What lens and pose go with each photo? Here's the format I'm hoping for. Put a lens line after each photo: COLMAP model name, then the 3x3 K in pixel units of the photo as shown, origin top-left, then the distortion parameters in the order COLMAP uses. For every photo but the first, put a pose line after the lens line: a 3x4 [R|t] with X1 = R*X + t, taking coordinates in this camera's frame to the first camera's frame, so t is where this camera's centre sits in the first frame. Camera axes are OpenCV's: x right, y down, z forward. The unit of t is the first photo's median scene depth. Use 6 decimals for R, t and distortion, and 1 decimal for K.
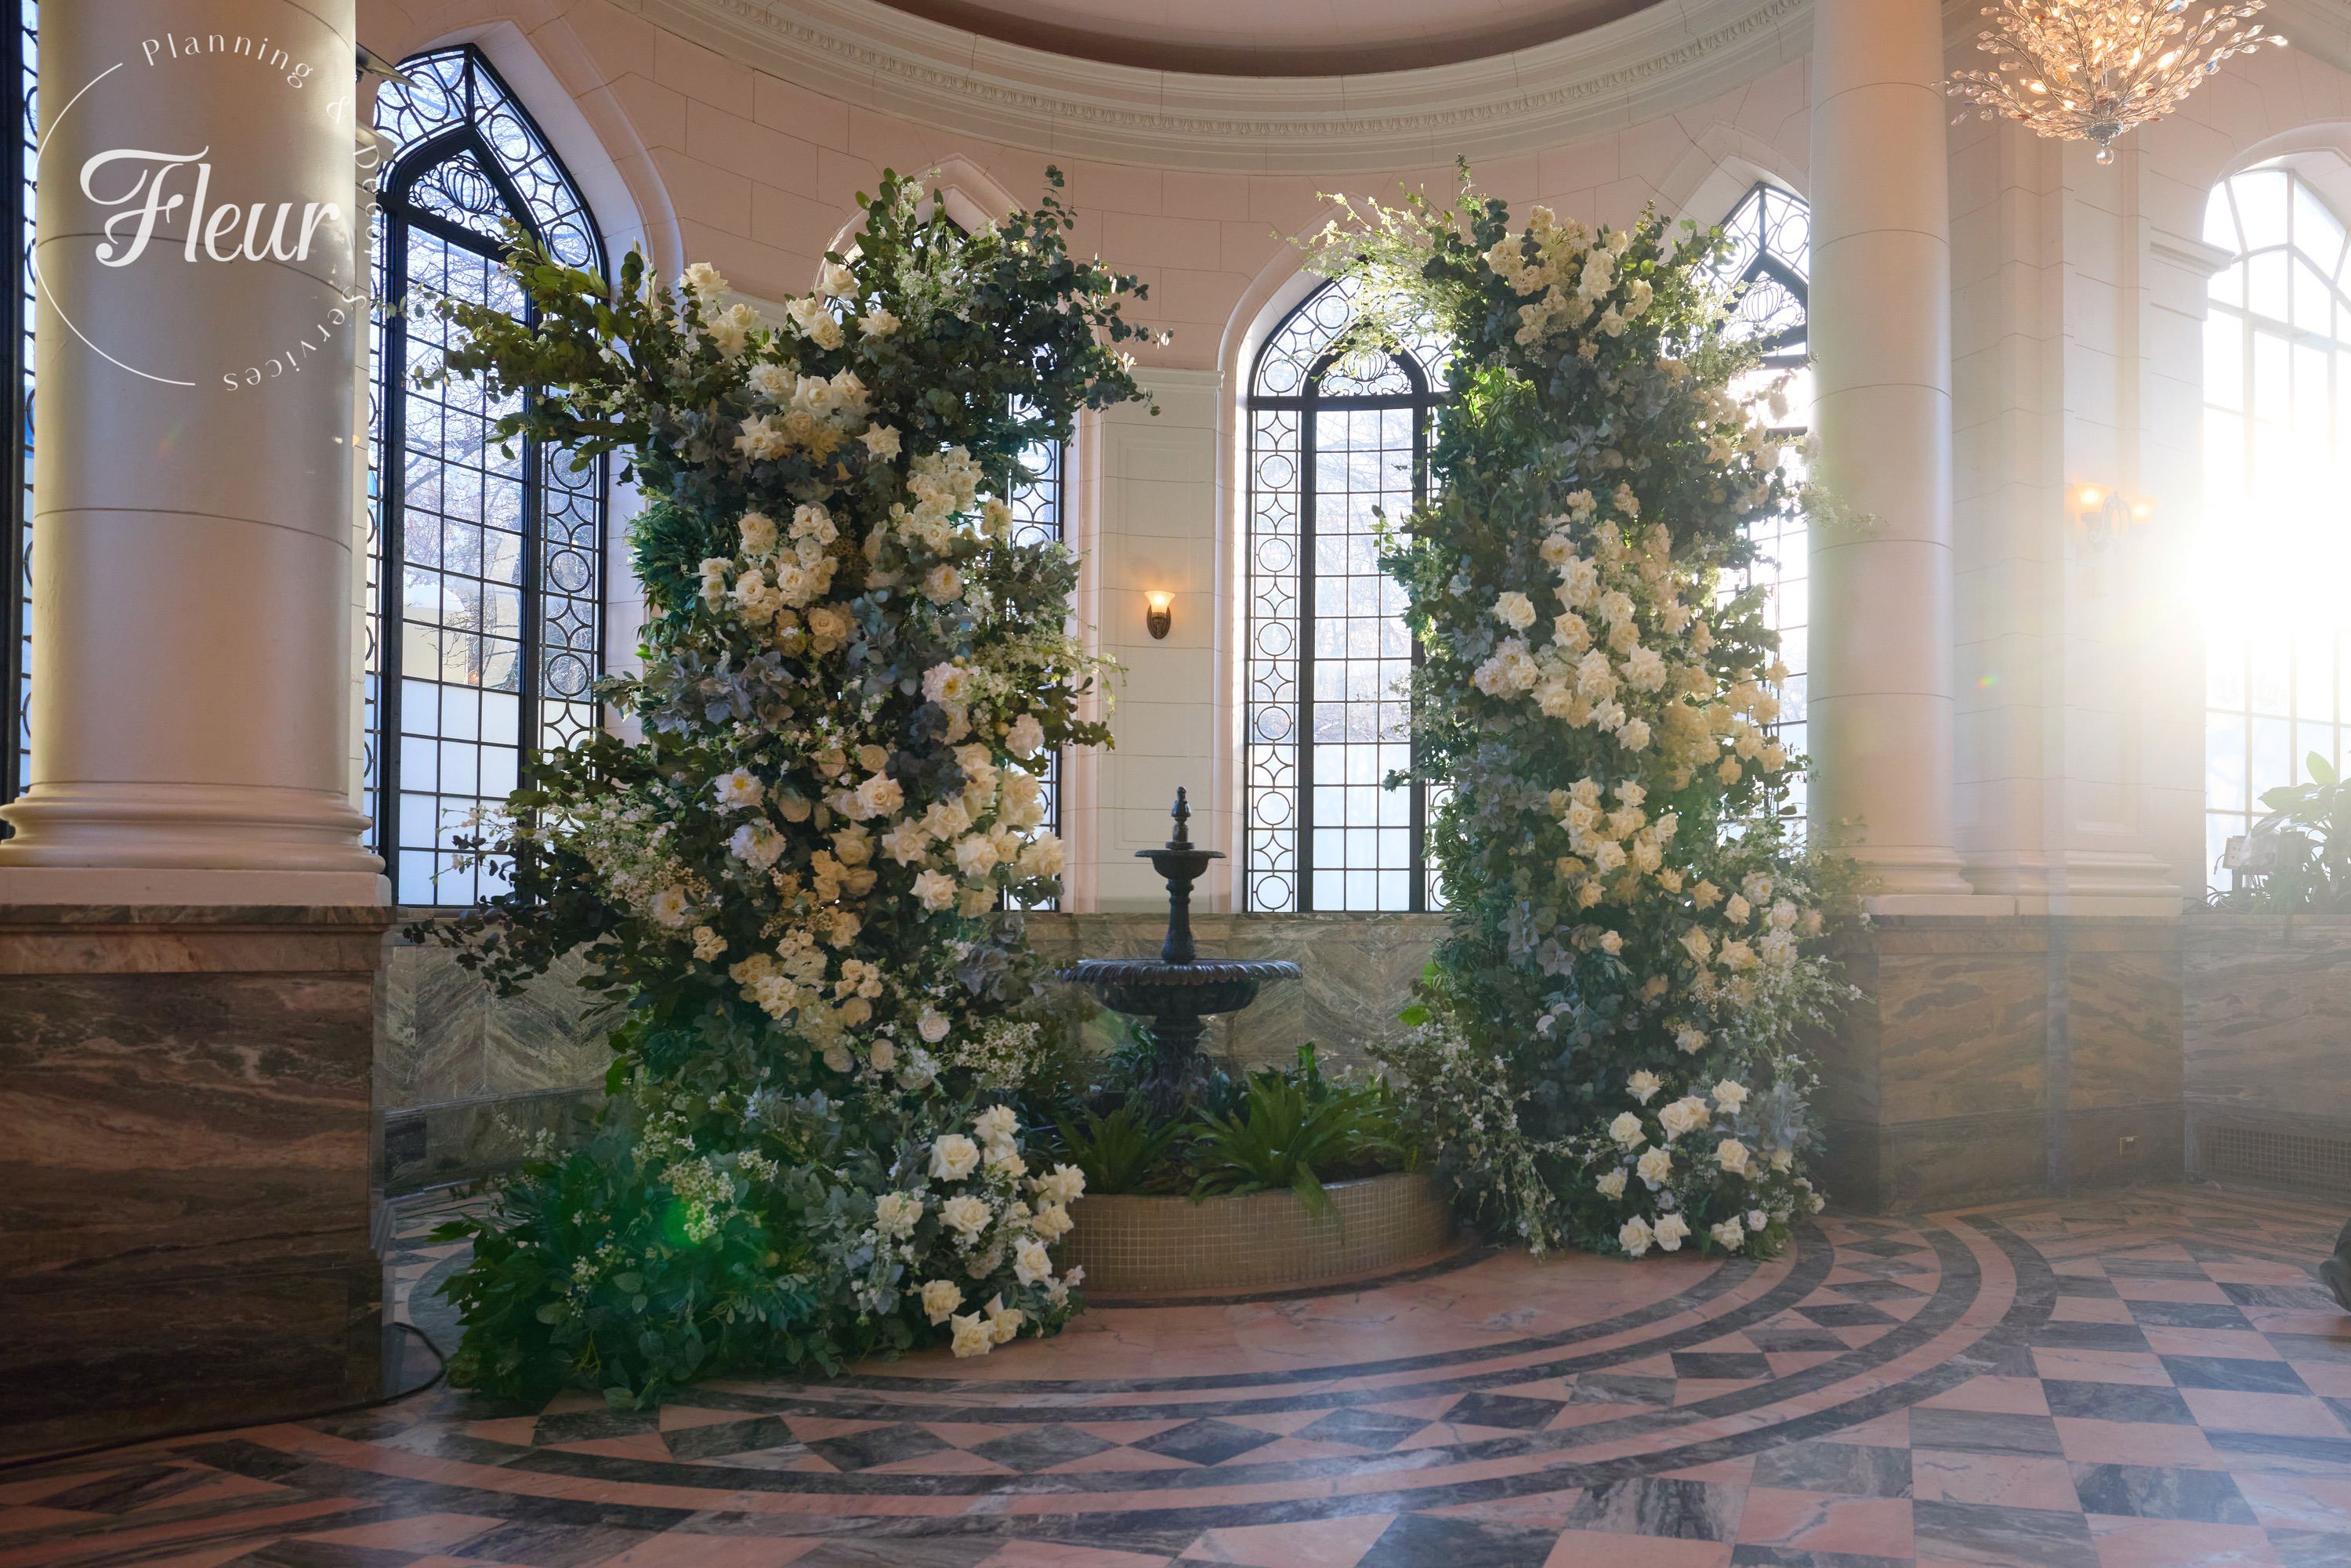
lens RADIAL K [[1701.8, 0, 1484.9], [0, 1701.8, 892.0], [0, 0, 1]] dist [-0.046894, 0.039740]
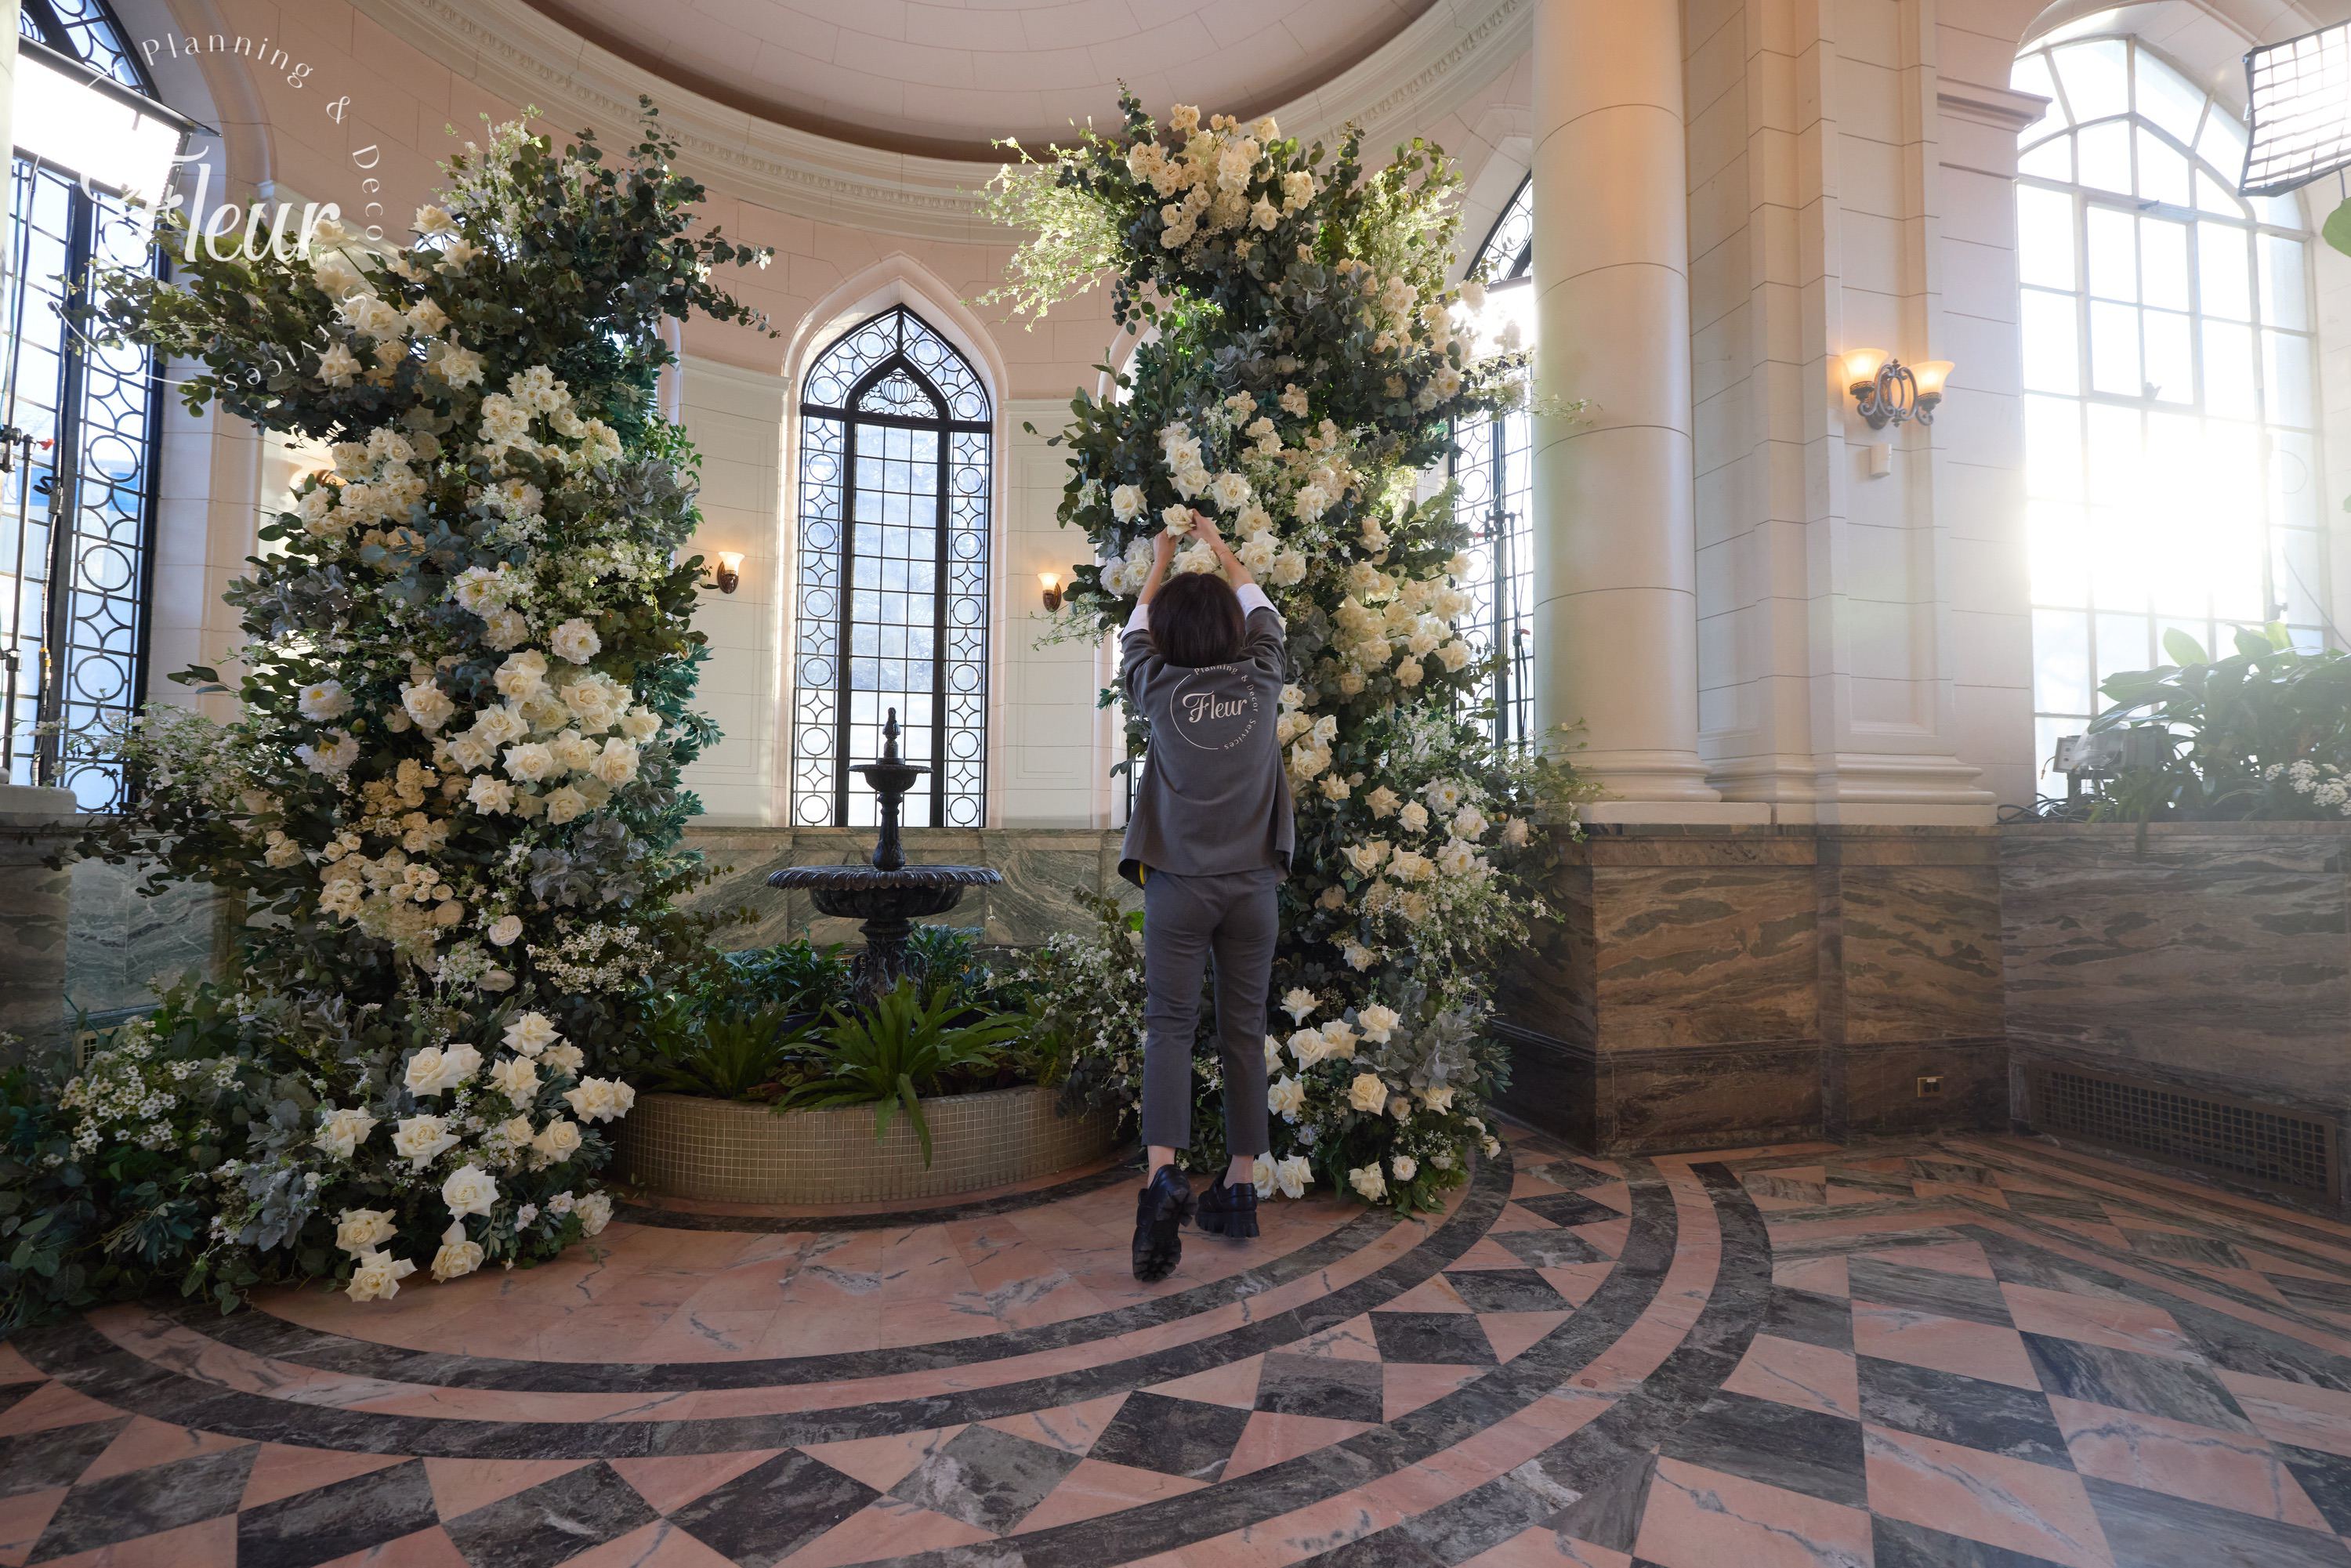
lens RADIAL K [[1098.8, 0, 1170.0], [0, 1098.8, 779.9], [0, 0, 1]] dist [0.001643, 0.000545]
pose [[0.956152, -0.015027, -0.292484, 0.215813], [0.003620, 0.999213, -0.039504, 0.014429], [0.292848, 0.036713, 0.955454, 0.415206]]
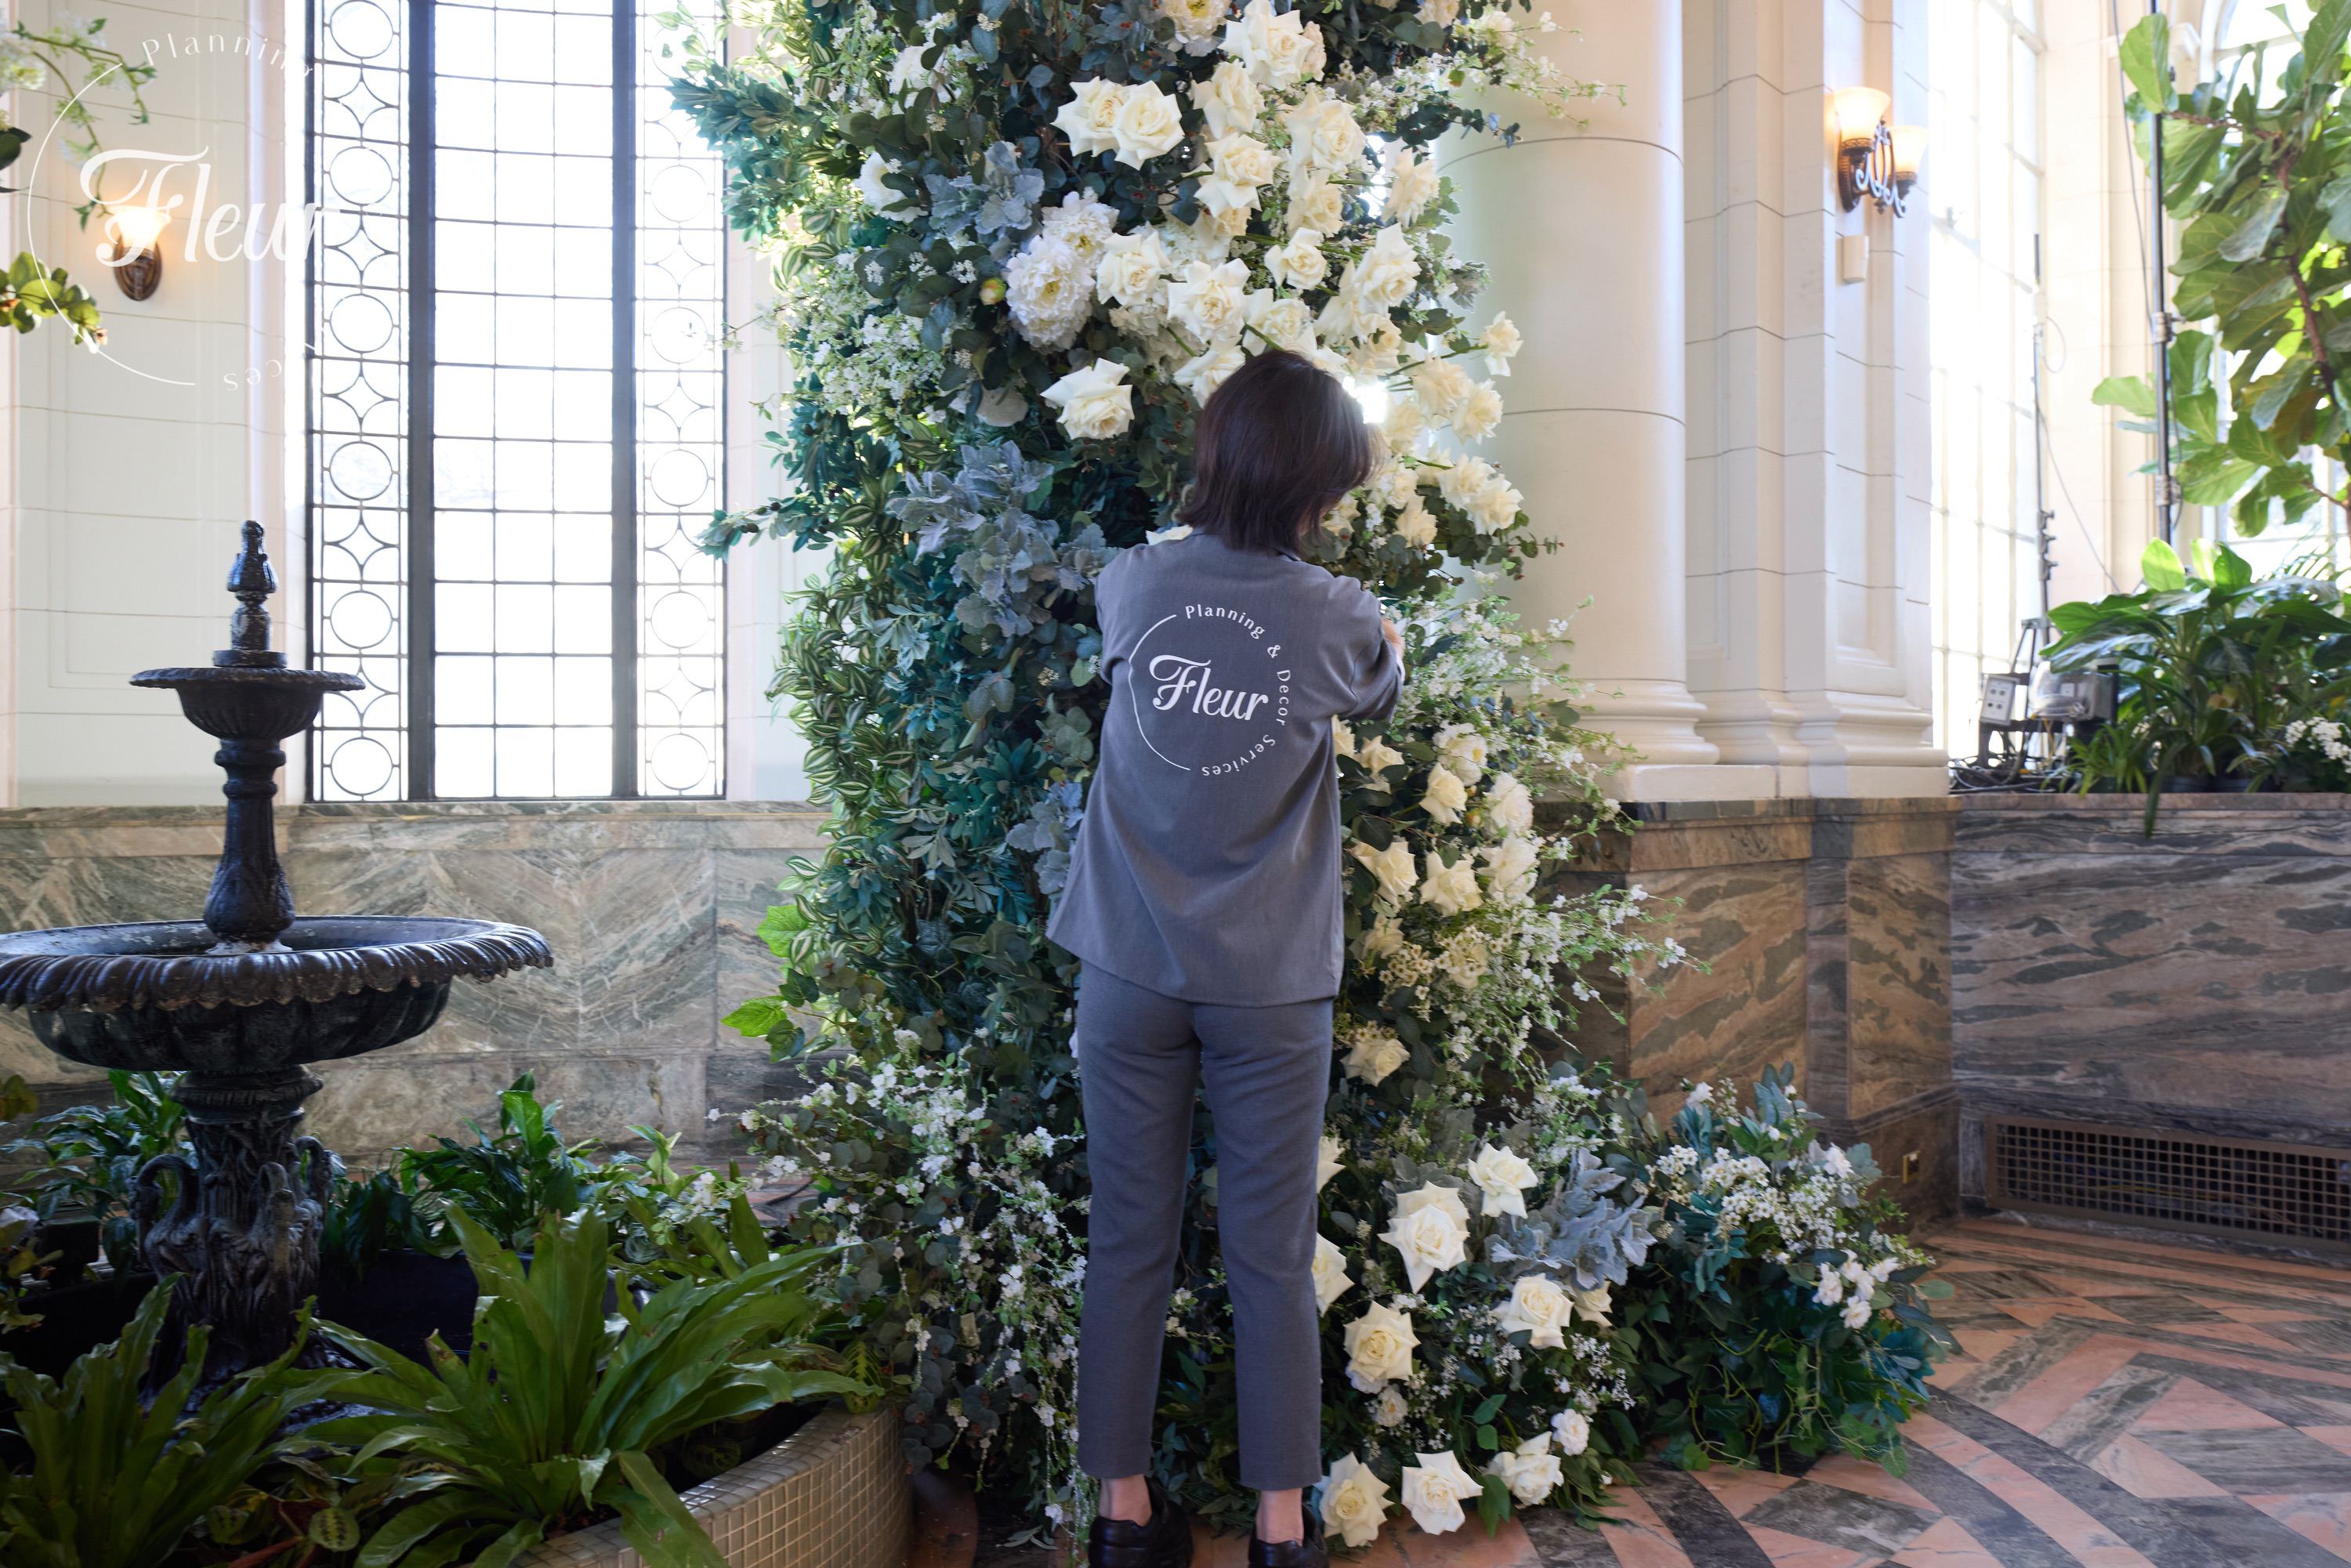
lens RADIAL K [[1946.2, 0, 1175.5], [0, 1946.2, 784.0], [0, 0, 1]] dist [-0.004155, 0.003714]
pose [[0.949312, -0.008553, 0.314218, -0.123308], [0.004826, 0.999908, 0.012639, -0.001383], [-0.314298, -0.010482, 0.949267, 0.510446]]
